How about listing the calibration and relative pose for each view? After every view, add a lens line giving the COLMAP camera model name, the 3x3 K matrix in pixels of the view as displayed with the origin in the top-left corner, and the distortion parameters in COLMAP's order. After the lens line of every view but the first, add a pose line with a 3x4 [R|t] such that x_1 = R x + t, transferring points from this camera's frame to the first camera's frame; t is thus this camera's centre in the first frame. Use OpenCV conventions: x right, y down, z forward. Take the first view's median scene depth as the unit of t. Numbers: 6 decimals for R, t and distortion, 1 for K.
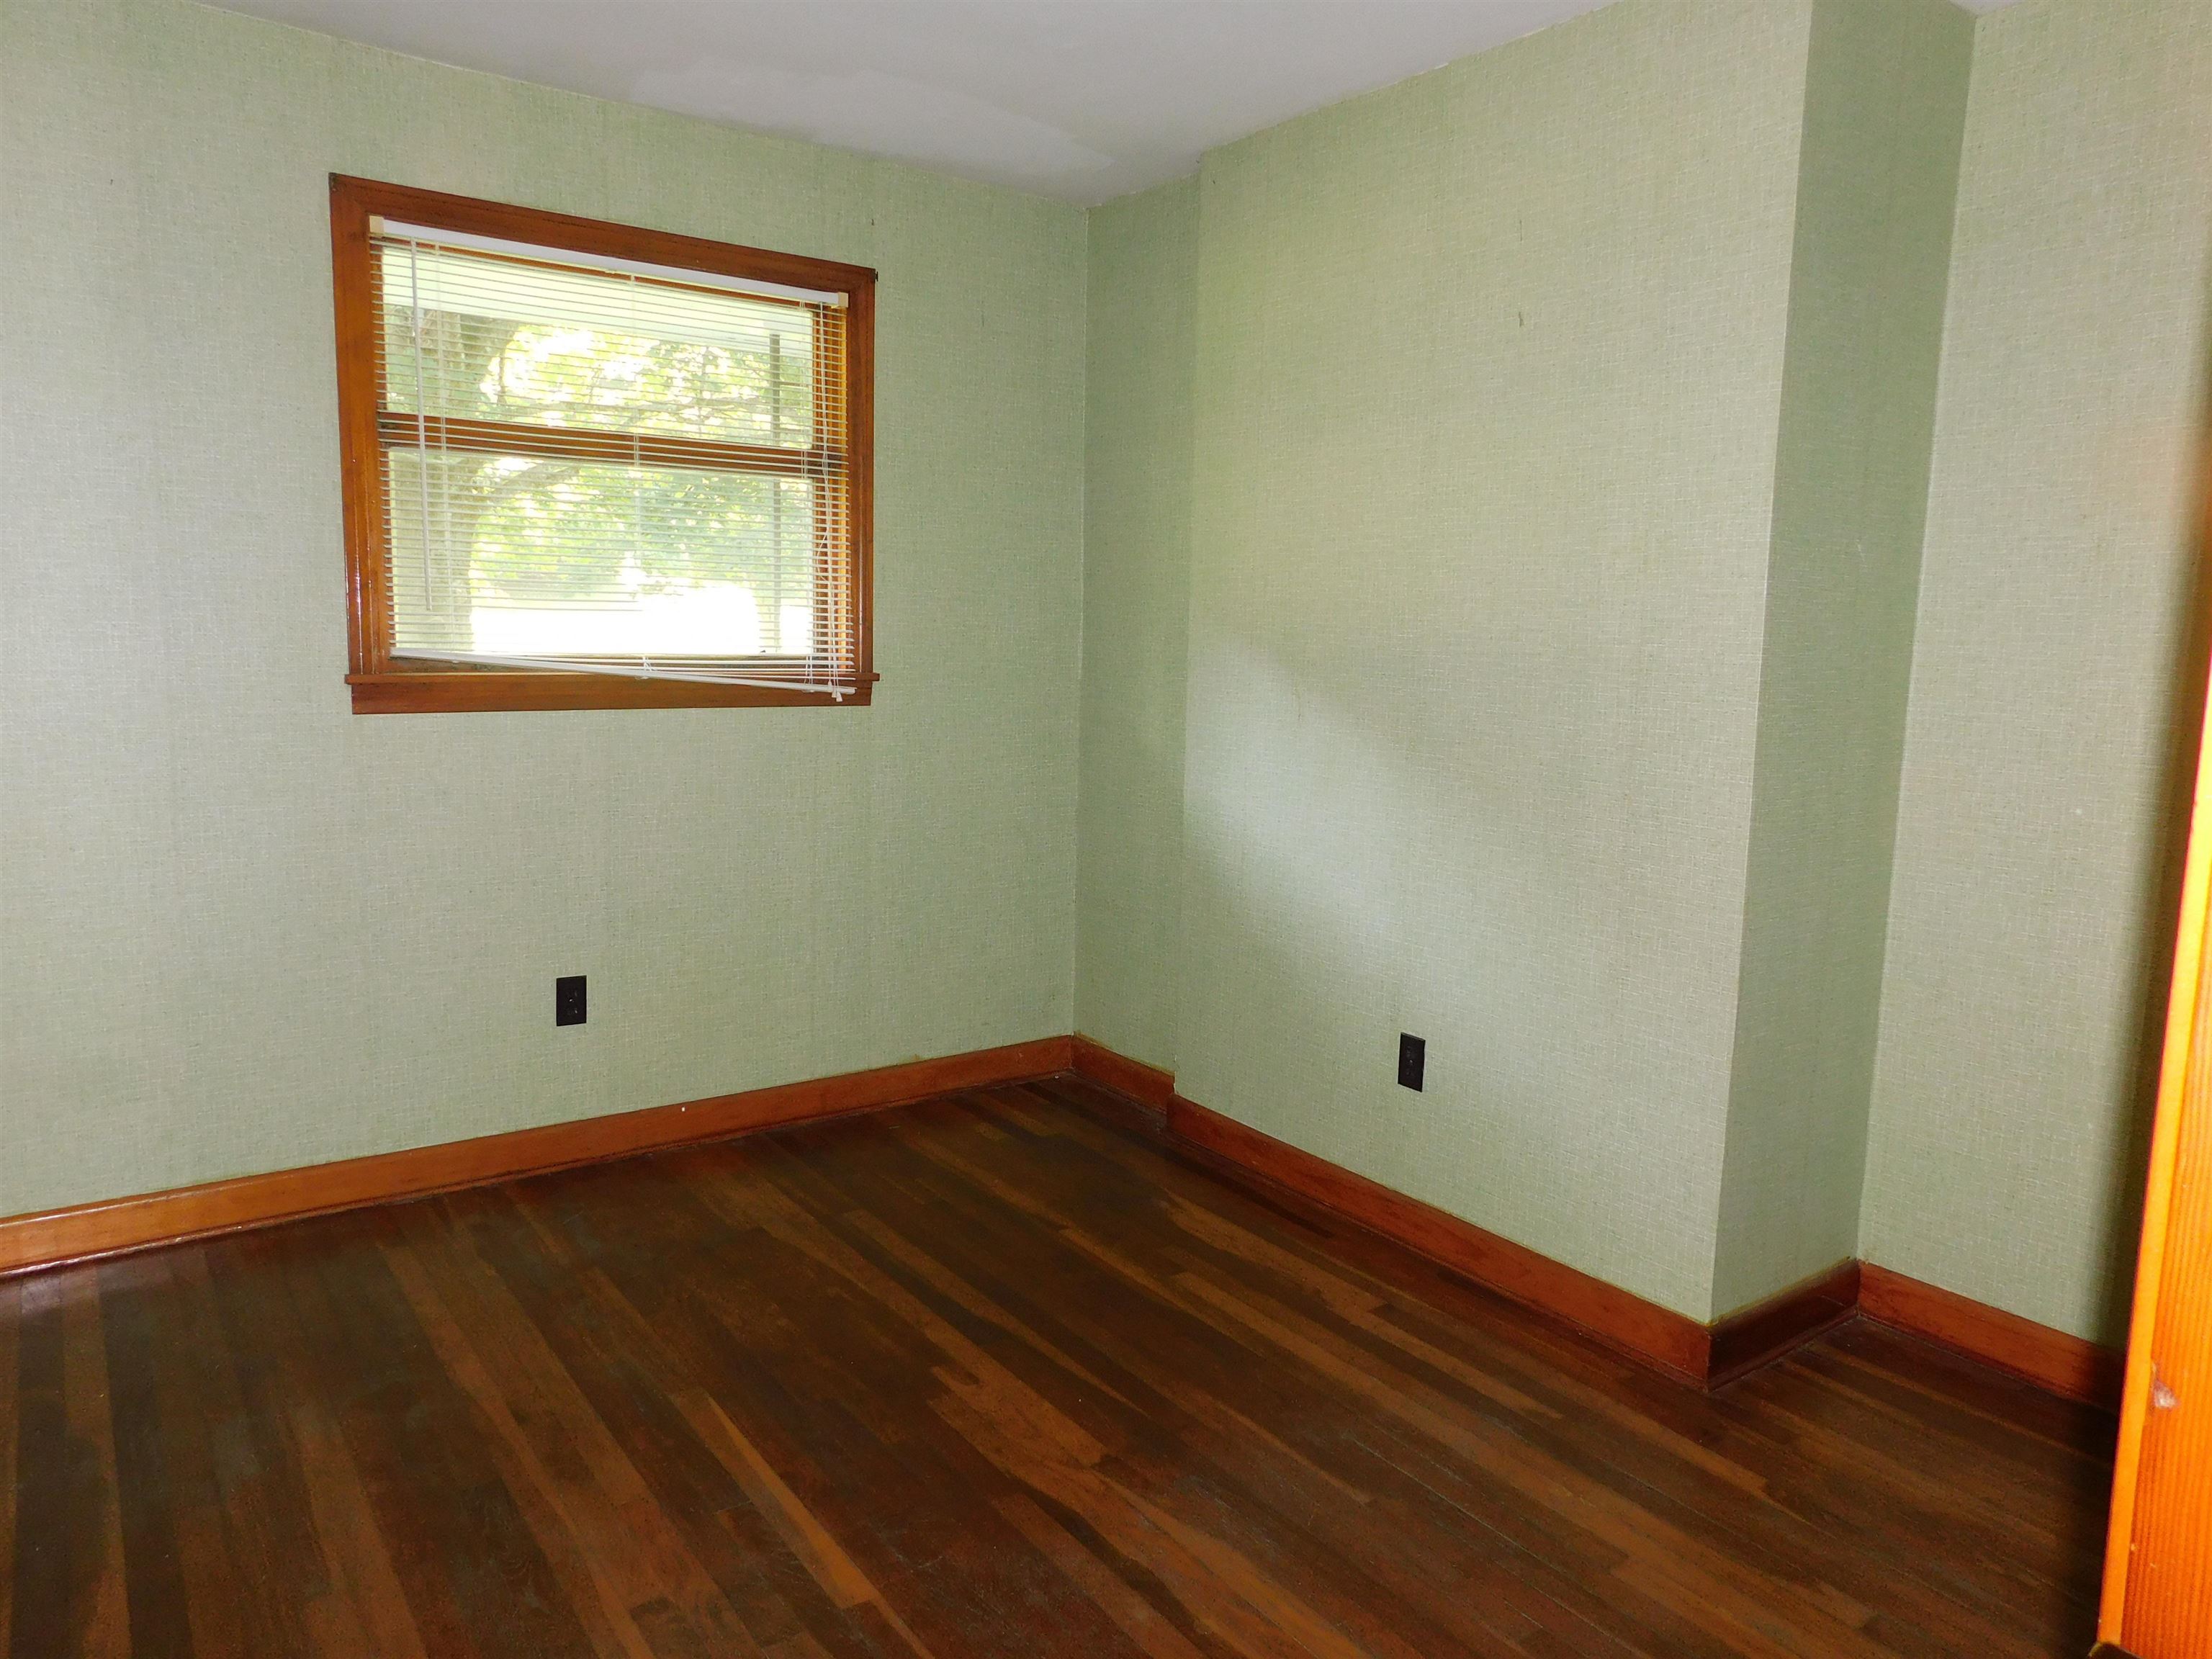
lens RADIAL K [[1487.8, 0, 1112.8], [0, 1487.8, 840.8], [0, 0, 1]] dist [-0.032238, 0.024476]
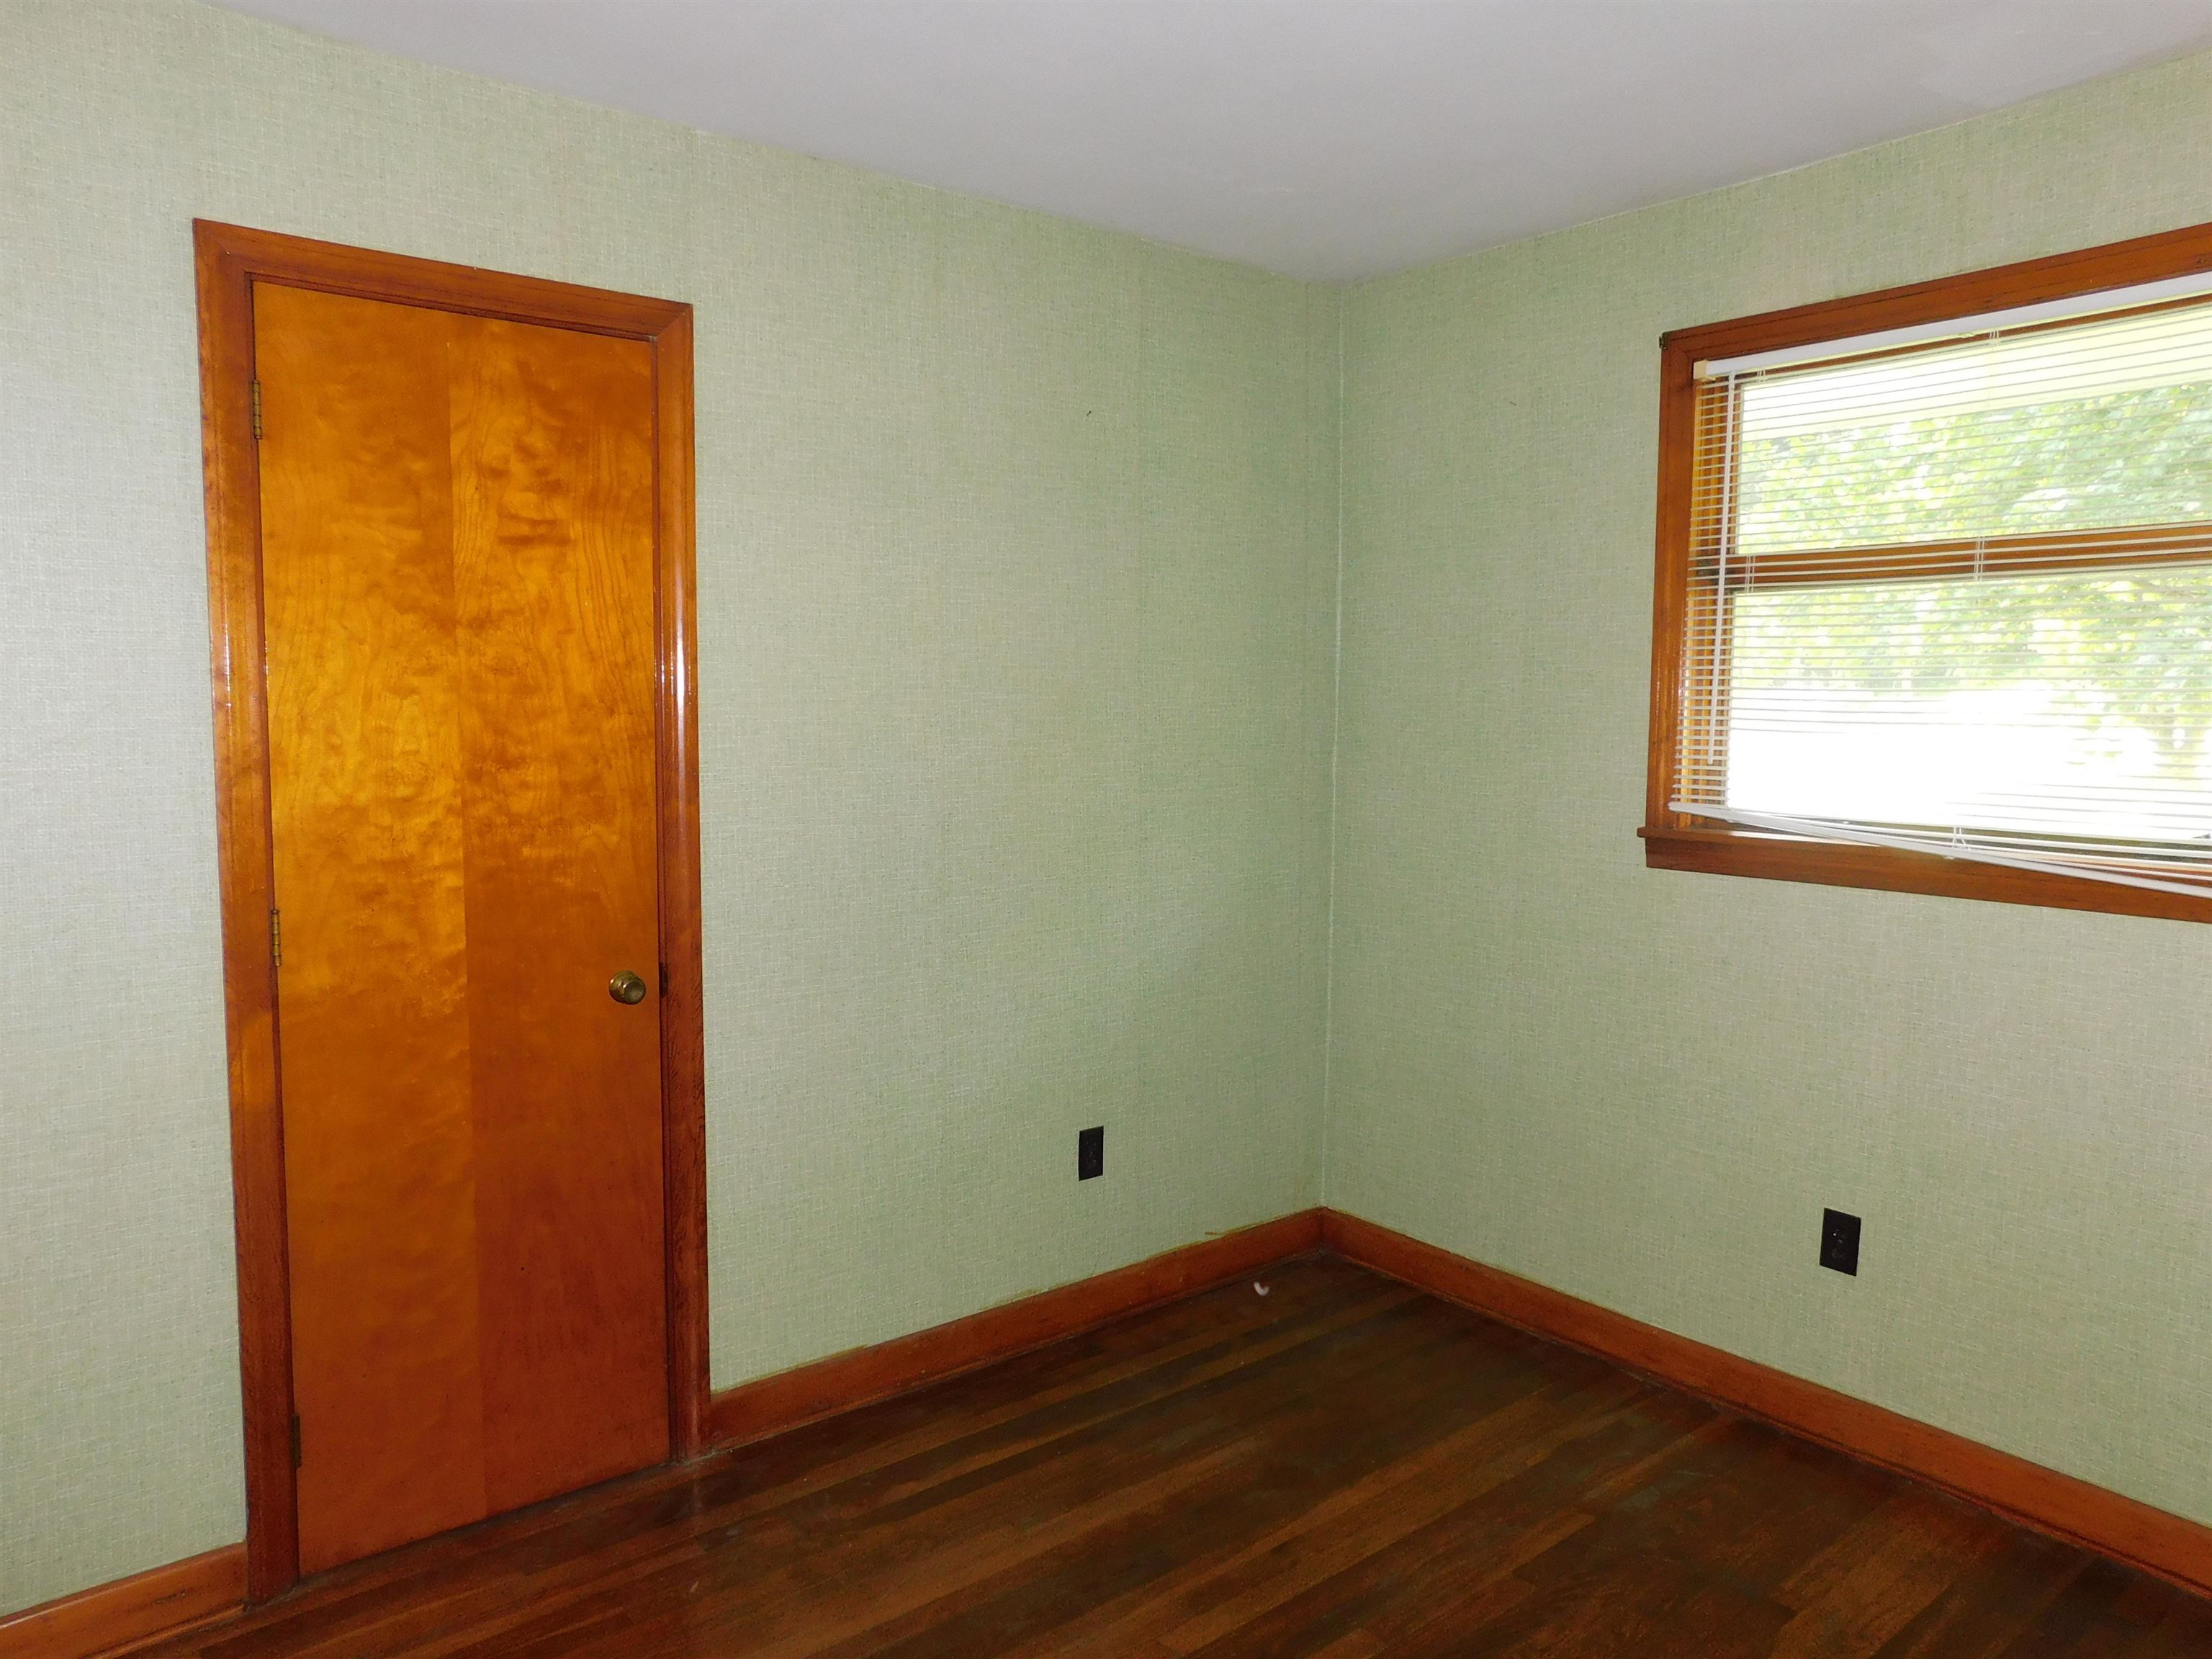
lens RADIAL K [[1487.8, 0, 1112.0], [0, 1487.8, 839.5], [0, 0, 1]] dist [-0.032238, 0.024476]
pose [[0.051878, 0.059677, -0.996869, 0.455696], [-0.161548, 0.985567, 0.050594, -0.096957], [0.985500, 0.158418, 0.060770, 0.588578]]
